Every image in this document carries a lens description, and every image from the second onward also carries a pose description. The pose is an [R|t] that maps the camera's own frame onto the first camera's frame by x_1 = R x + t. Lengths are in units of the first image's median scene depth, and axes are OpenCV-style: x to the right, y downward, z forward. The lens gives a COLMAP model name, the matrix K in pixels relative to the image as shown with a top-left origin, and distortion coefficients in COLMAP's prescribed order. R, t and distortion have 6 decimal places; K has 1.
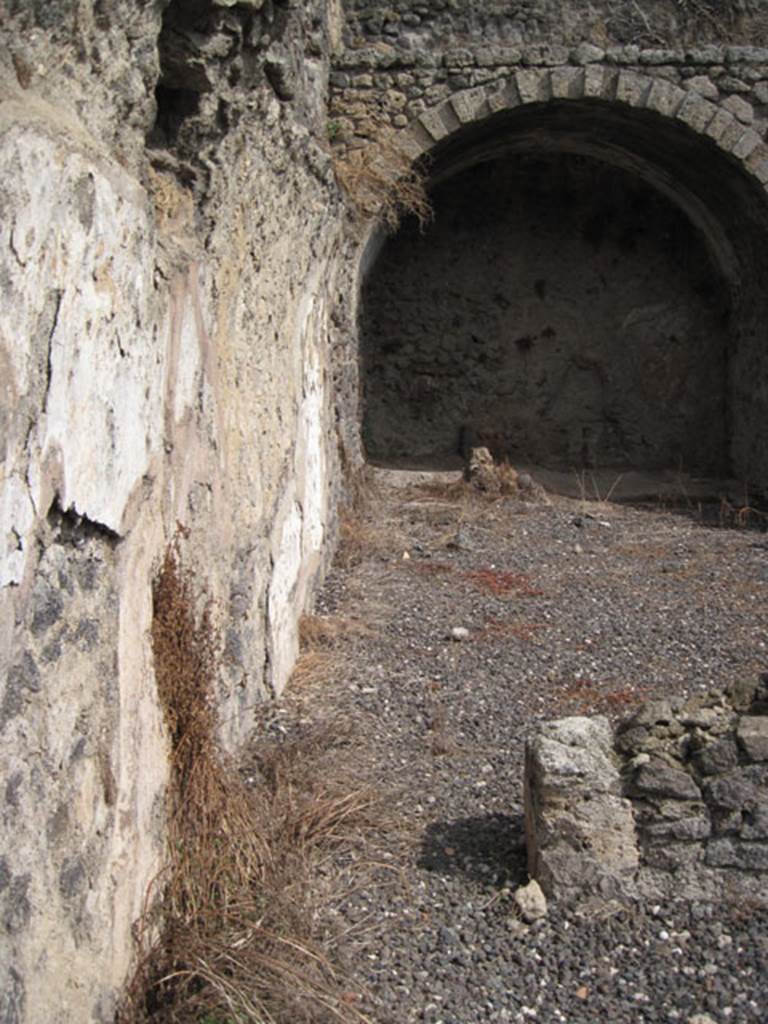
lens RADIAL K [[1081.3, 0, 414.9], [0, 1081.3, 464.9], [0, 0, 1]] dist [-0.108630, 0.000000]
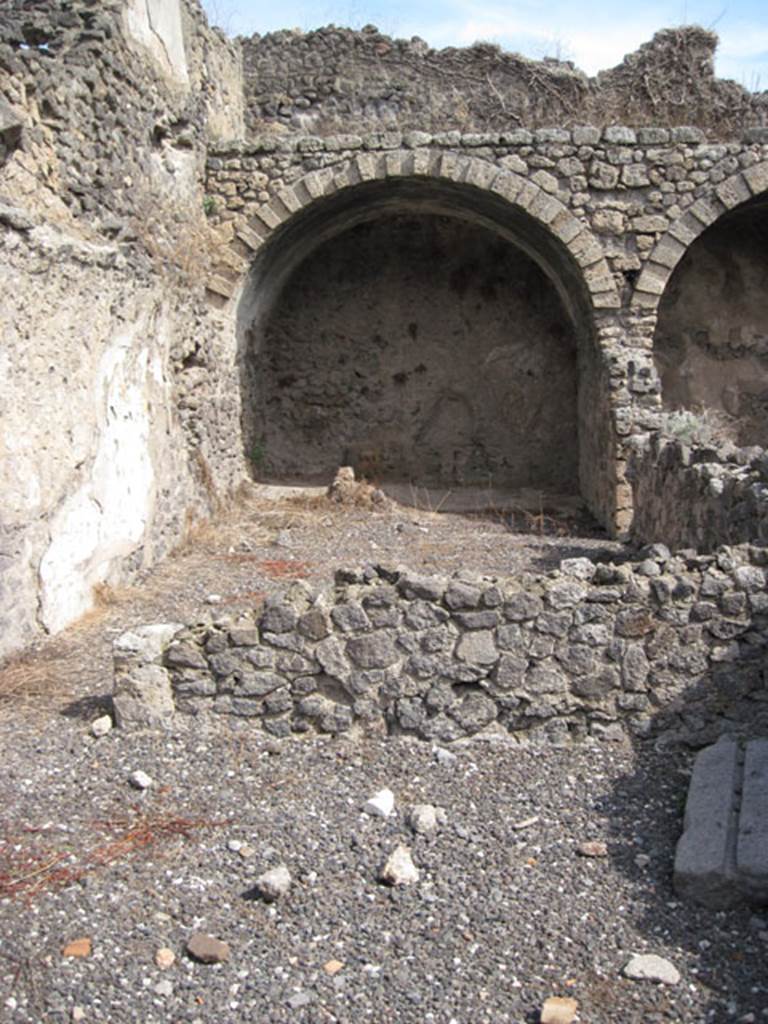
lens RADIAL K [[1081.3, 0, 403.4], [0, 1081.3, 450.2], [0, 0, 1]] dist [-0.108630, 0.000000]
pose [[0.999074, 0.001843, -0.042997, 0.199915], [-0.003526, 0.999229, -0.039110, 0.013449], [0.042892, 0.039226, 0.998309, -0.201459]]
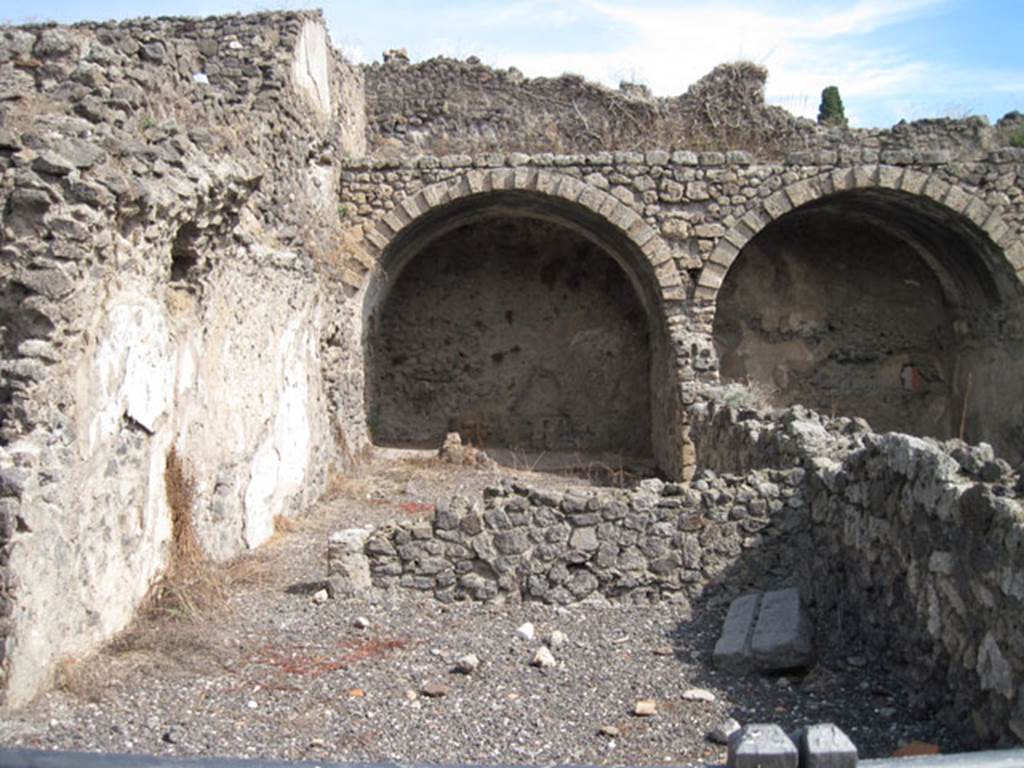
lens RADIAL K [[1081.3, 0, 524.3], [0, 1081.3, 355.2], [0, 0, 1]] dist [-0.108630, 0.000000]
pose [[0.999992, 0.003595, 0.001683, 0.170456], [-0.003388, 0.993914, -0.110102, 0.042446], [-0.002069, 0.110096, 0.993919, -0.438672]]
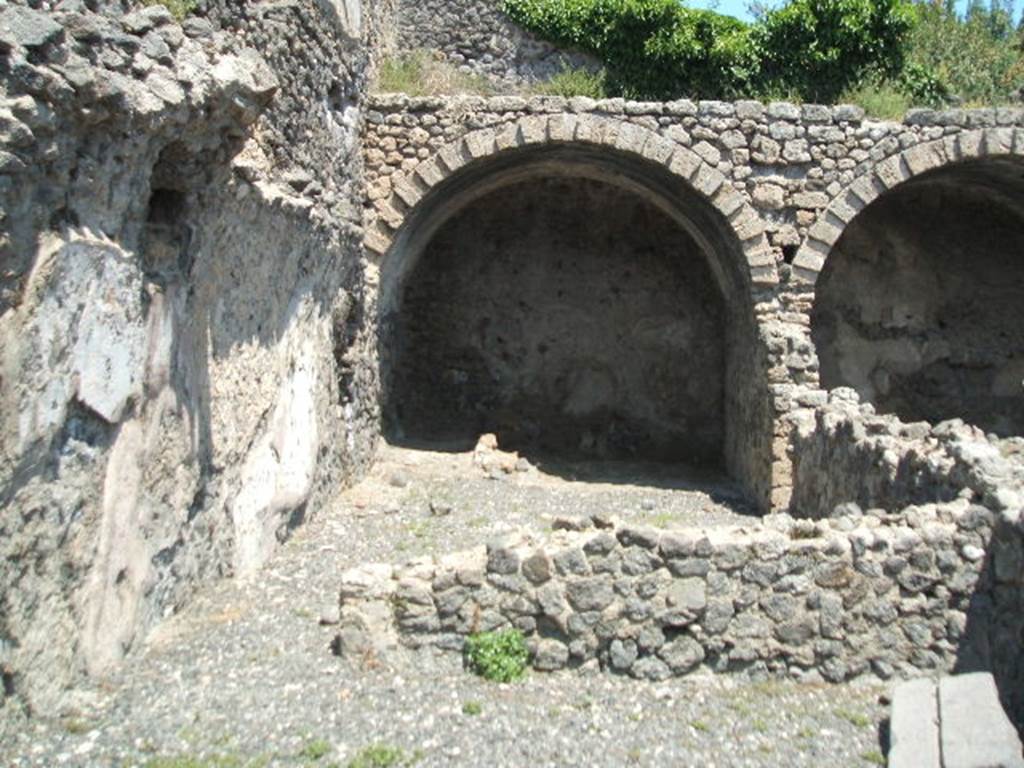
lens RADIAL K [[1207.4, 0, 529.8], [0, 1207.4, 271.7], [0, 0, 1]] dist [-0.158471, 0.000000]
pose [[0.998885, 0.044020, -0.017076, 0.136435], [-0.046268, 0.984671, -0.168171, 0.031037], [0.009411, 0.168773, 0.985610, -0.311605]]
